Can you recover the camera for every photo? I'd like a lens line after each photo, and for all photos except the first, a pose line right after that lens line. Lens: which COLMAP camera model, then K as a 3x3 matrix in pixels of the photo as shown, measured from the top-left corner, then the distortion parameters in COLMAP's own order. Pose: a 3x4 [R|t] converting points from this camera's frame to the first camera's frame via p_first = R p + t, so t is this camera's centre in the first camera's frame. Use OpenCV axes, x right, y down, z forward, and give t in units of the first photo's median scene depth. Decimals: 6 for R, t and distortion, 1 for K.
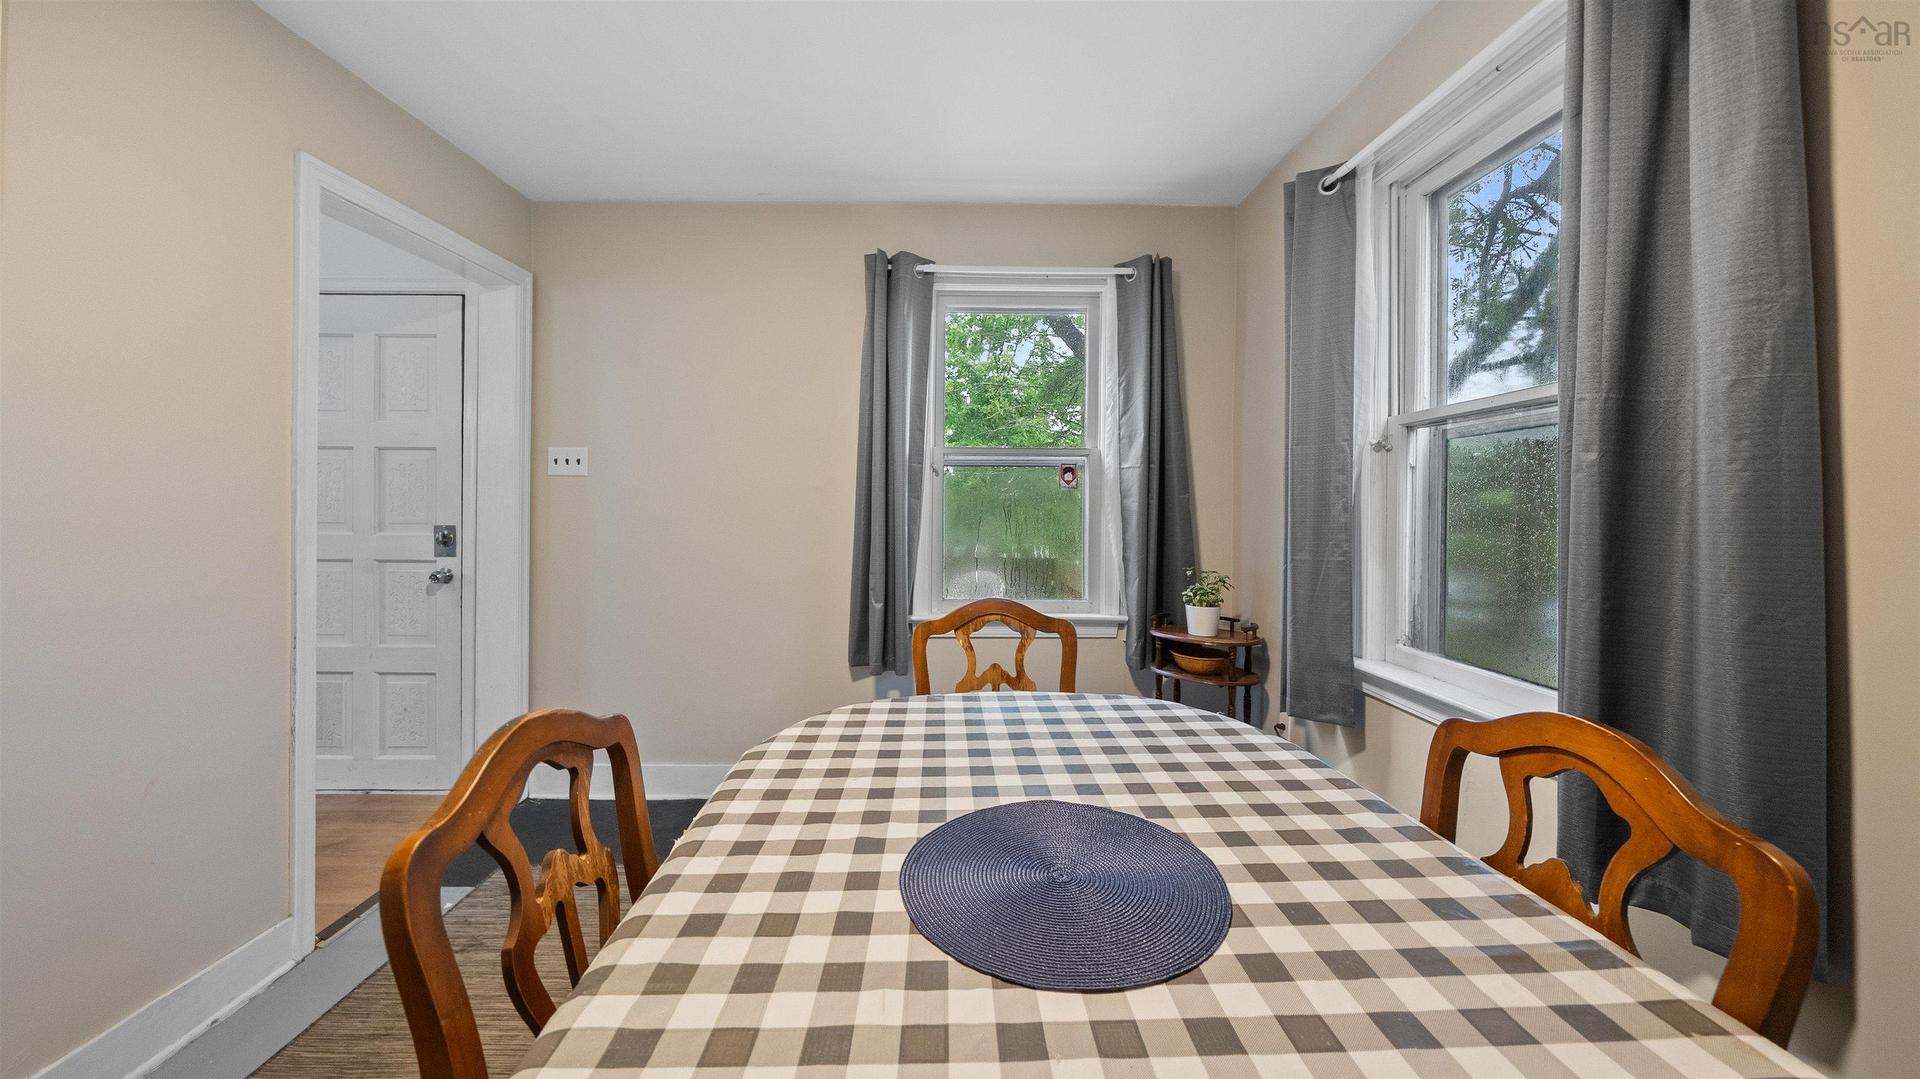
lens RADIAL K [[665.8, 0, 955.6], [0, 665.8, 513.6], [0, 0, 1]] dist [0.000453, 0.000059]
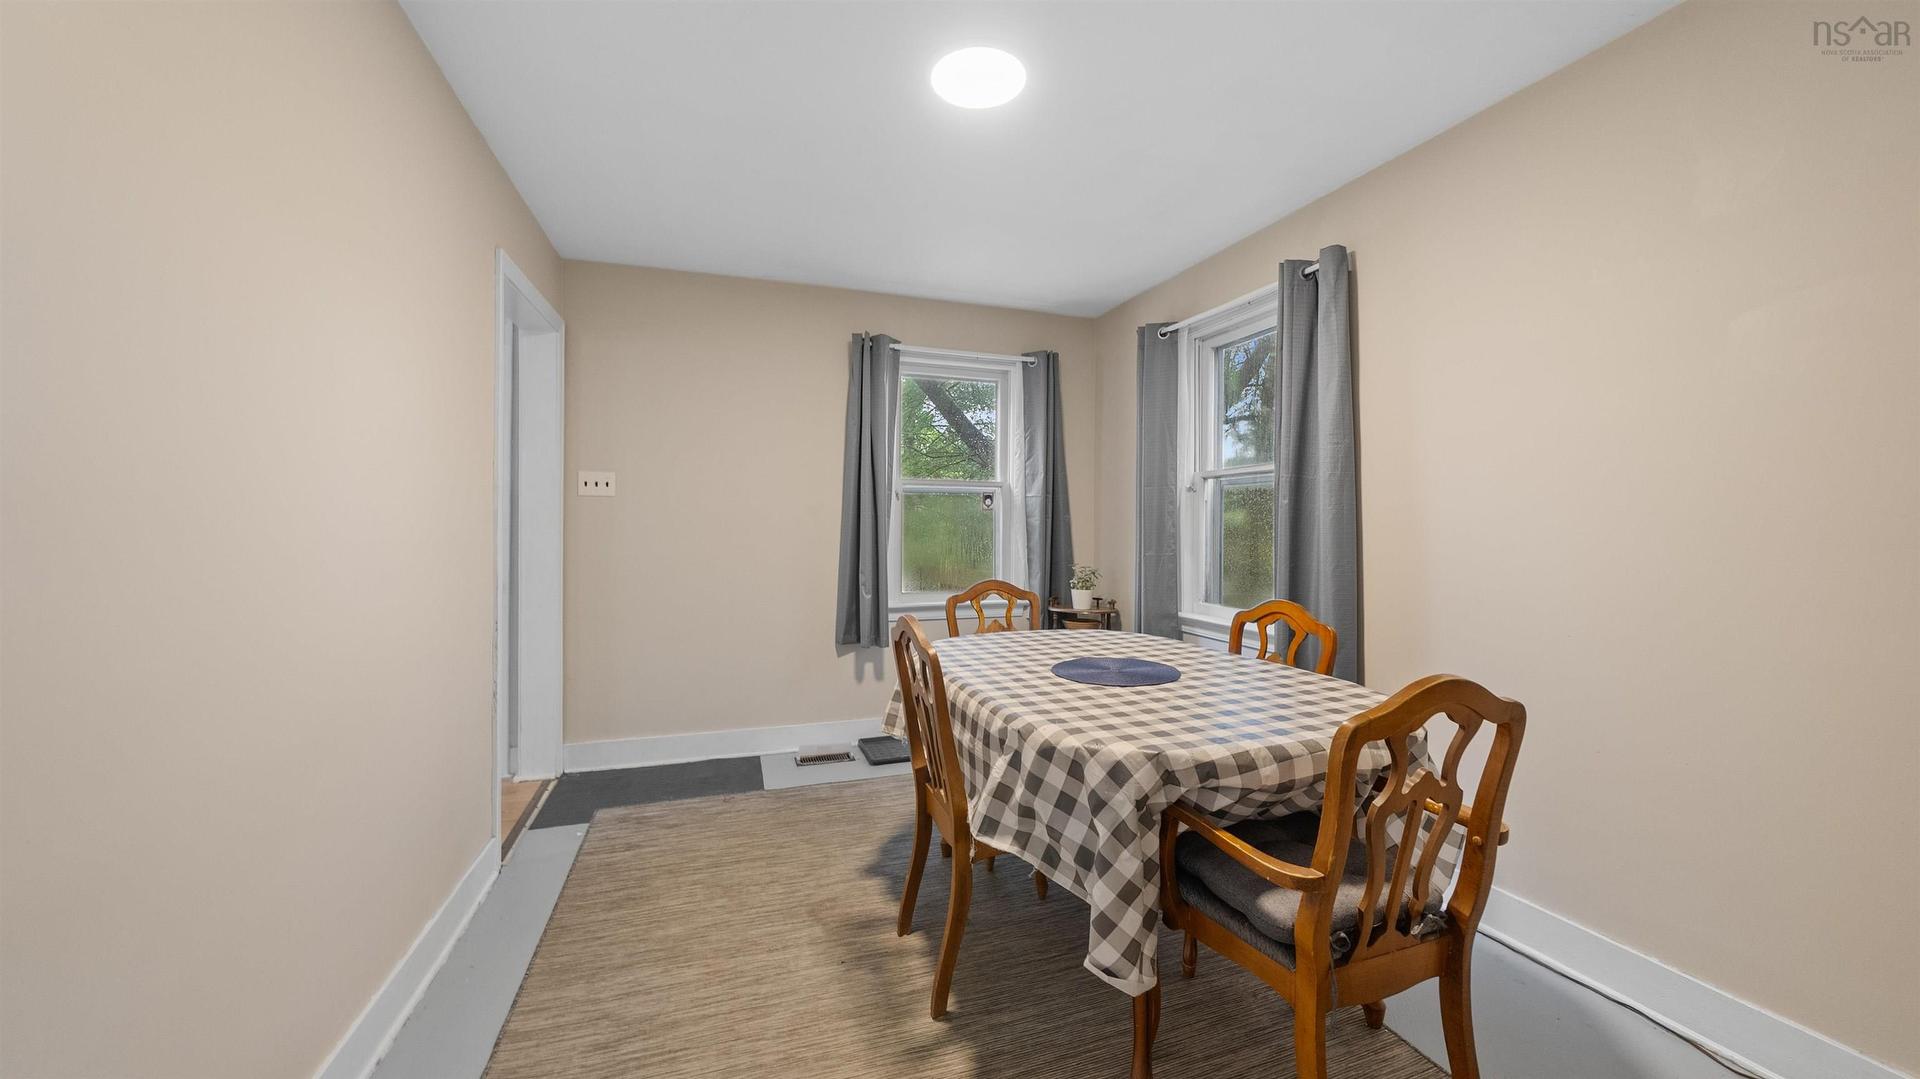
lens RADIAL K [[684.5, 0, 971.2], [0, 684.5, 533.0], [0, 0, 1]] dist [-0.002033, -0.000002]
pose [[0.948179, 0.001532, 0.317733, -0.436669], [-0.001713, 0.999998, 0.000288, 0.013033], [-0.317732, -0.000817, 0.948180, -0.472587]]
